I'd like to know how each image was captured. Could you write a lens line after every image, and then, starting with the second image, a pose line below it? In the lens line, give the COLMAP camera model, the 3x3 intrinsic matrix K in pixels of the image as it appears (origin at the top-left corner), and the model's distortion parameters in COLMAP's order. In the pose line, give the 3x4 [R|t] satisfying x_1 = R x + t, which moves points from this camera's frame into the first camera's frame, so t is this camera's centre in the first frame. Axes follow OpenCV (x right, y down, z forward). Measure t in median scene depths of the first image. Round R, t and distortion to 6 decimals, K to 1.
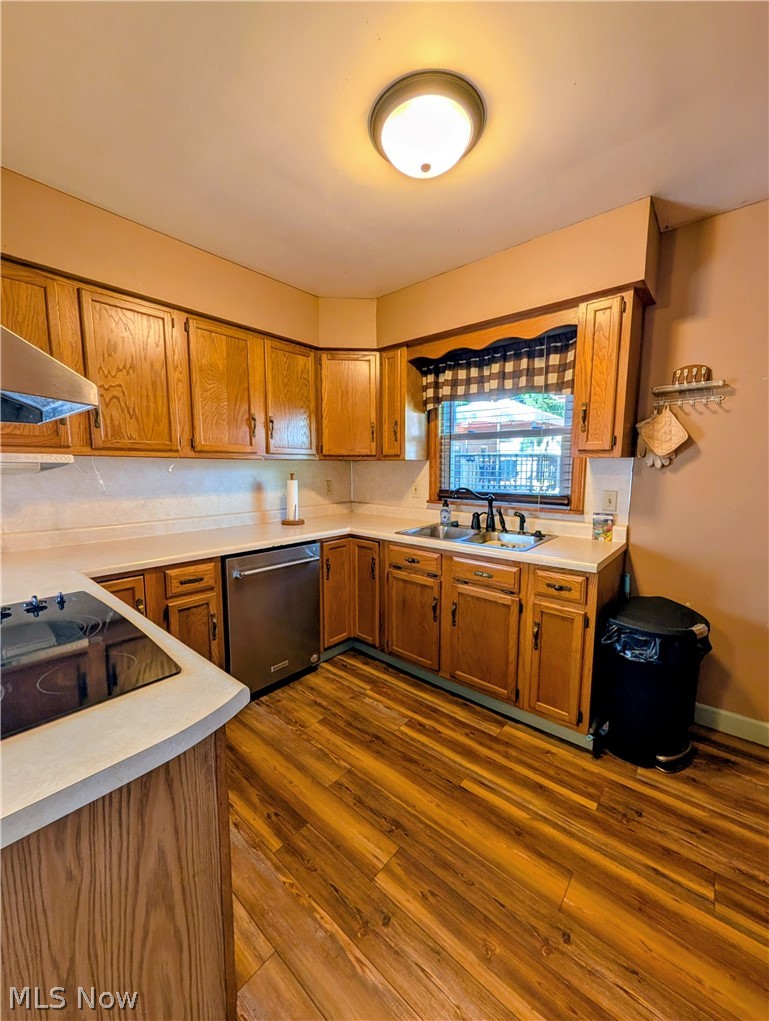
lens RADIAL K [[394.7, 0, 386.9], [0, 394.7, 513.4], [0, 0, 1]] dist [-0.000072, -0.000091]
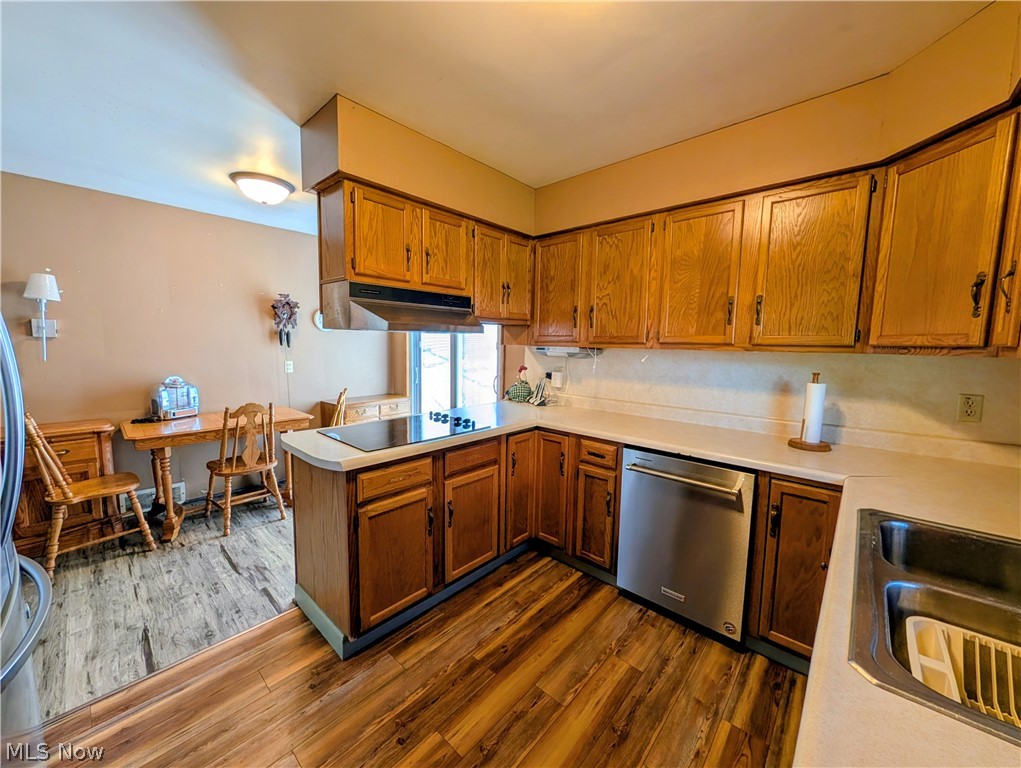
lens RADIAL K [[394.7, 0, 510.5], [0, 394.7, 384.0], [0, 0, 1]] dist [-0.000072, -0.000091]
pose [[-0.028401, 0.098754, -0.994706, 0.635410], [-0.133168, 0.985864, 0.101679, -0.117478], [0.990686, 0.135351, -0.014849, 0.714211]]
